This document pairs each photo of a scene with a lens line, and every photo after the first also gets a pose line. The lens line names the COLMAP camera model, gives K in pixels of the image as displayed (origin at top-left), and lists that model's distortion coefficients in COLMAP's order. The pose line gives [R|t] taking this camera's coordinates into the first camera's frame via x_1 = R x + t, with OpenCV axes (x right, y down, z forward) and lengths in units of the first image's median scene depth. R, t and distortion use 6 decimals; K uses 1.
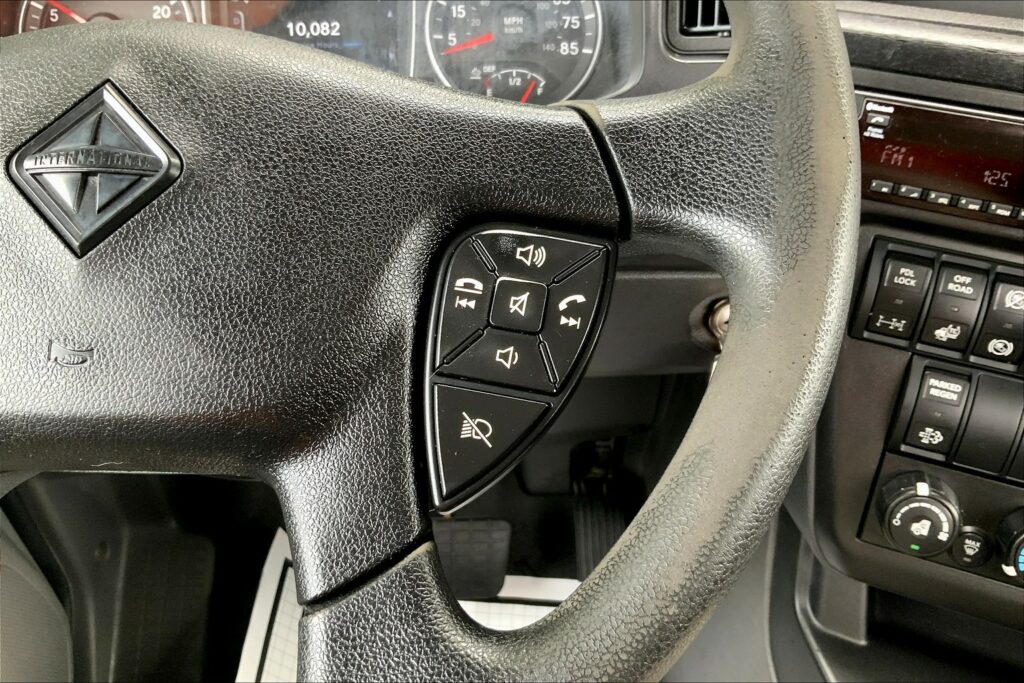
lens RADIAL K [[835.5, 0, 498.6], [0, 835.5, 349.9], [0, 0, 1]] dist [0.067125, -0.132088]
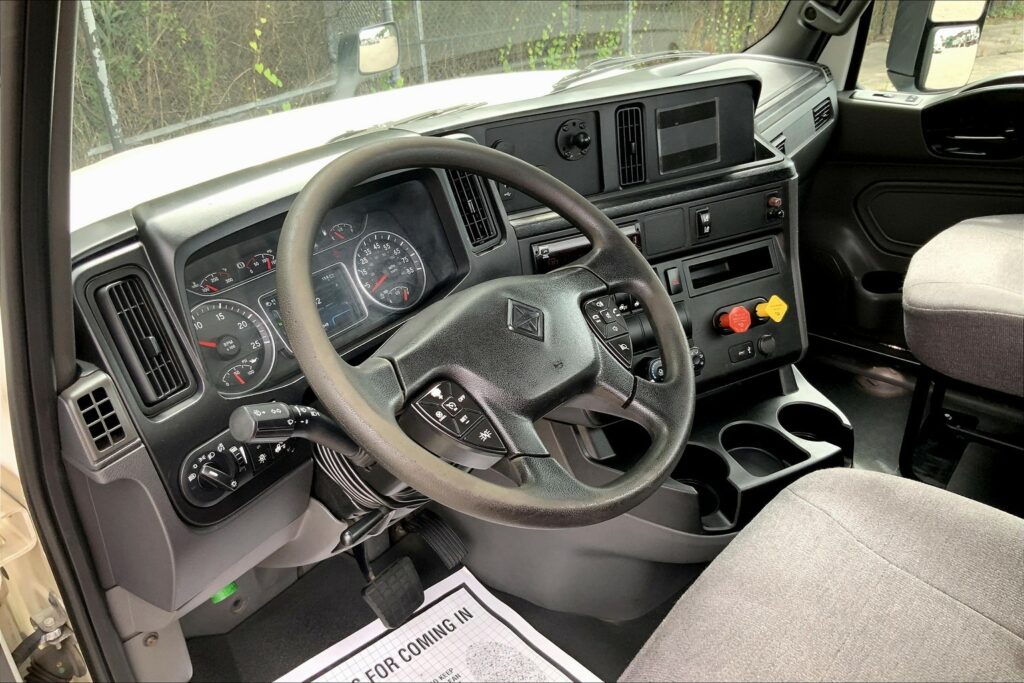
lens RADIAL K [[826.1, 0, 512.0], [0, 826.1, 341.5], [0, 0, 1]] dist [0.068653, -0.153163]
pose [[0.620138, -0.378839, 0.686957, -1.381341], [0.509546, 0.860322, 0.014462, -0.110853], [-0.596483, 0.341068, 0.726554, -0.675812]]
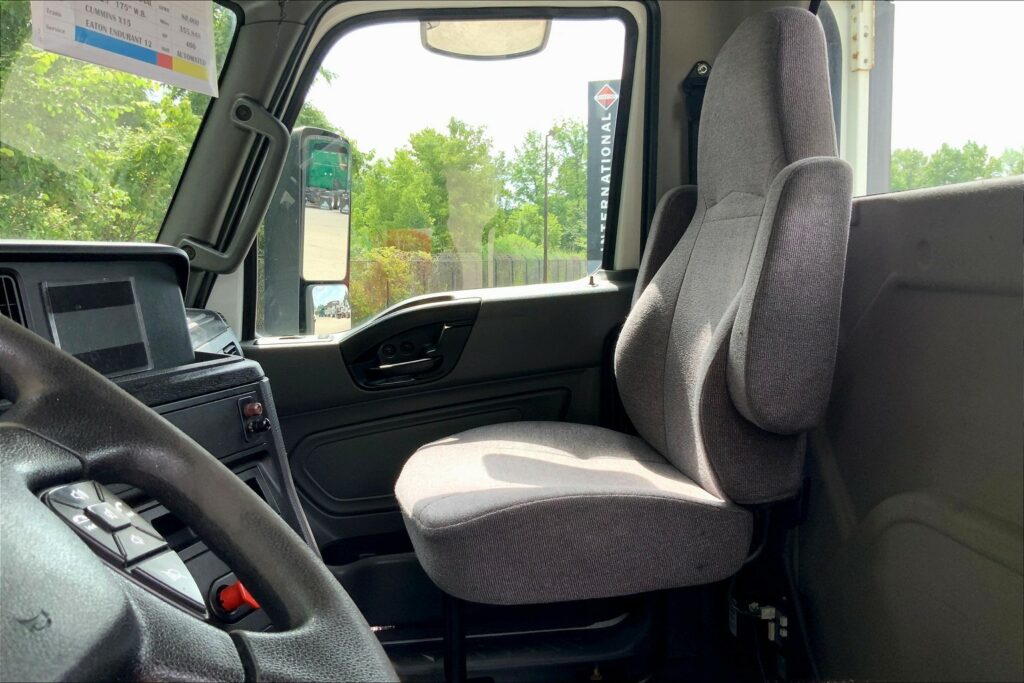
lens RADIAL K [[855.2, 0, 512.0], [0, 855.2, 341.5], [0, 0, 1]] dist [0.076635, -0.169486]
pose [[-0.102502, -0.079508, 0.991550, -0.754765], [0.648627, 0.750398, 0.127223, -0.009097], [-0.754173, 0.656187, -0.025346, 0.149794]]
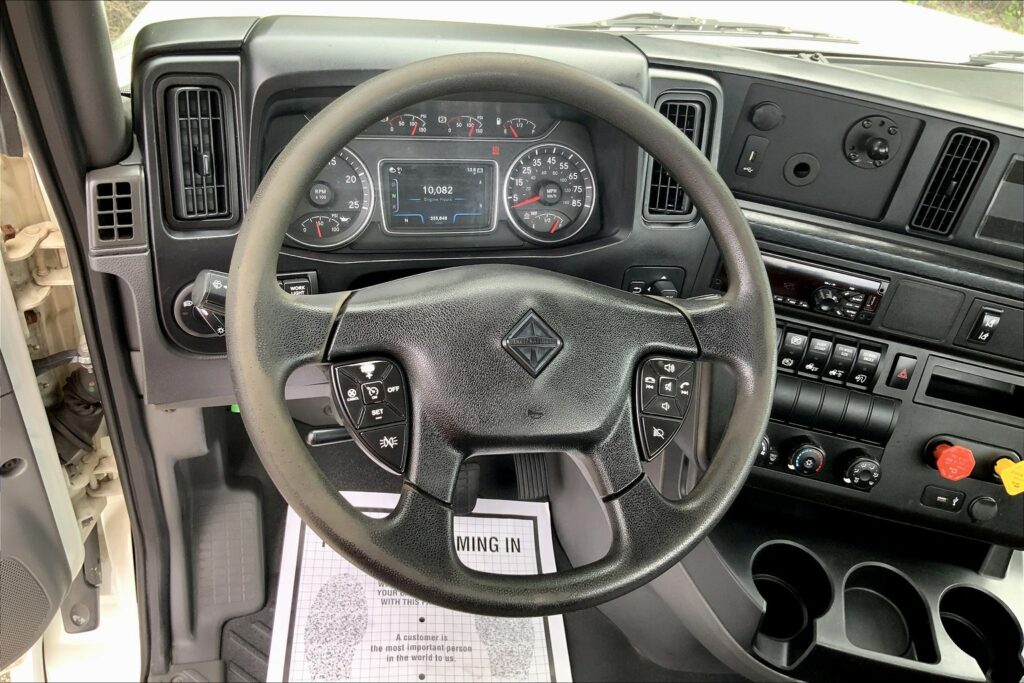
lens RADIAL K [[826.1, 0, 512.0], [0, 826.1, 341.5], [0, 0, 1]] dist [0.068653, -0.153163]
pose [[0.954309, -0.038178, 0.296373, -0.644197], [0.018801, 0.997511, 0.067959, -0.201011], [-0.298230, -0.059282, 0.952651, -0.742056]]
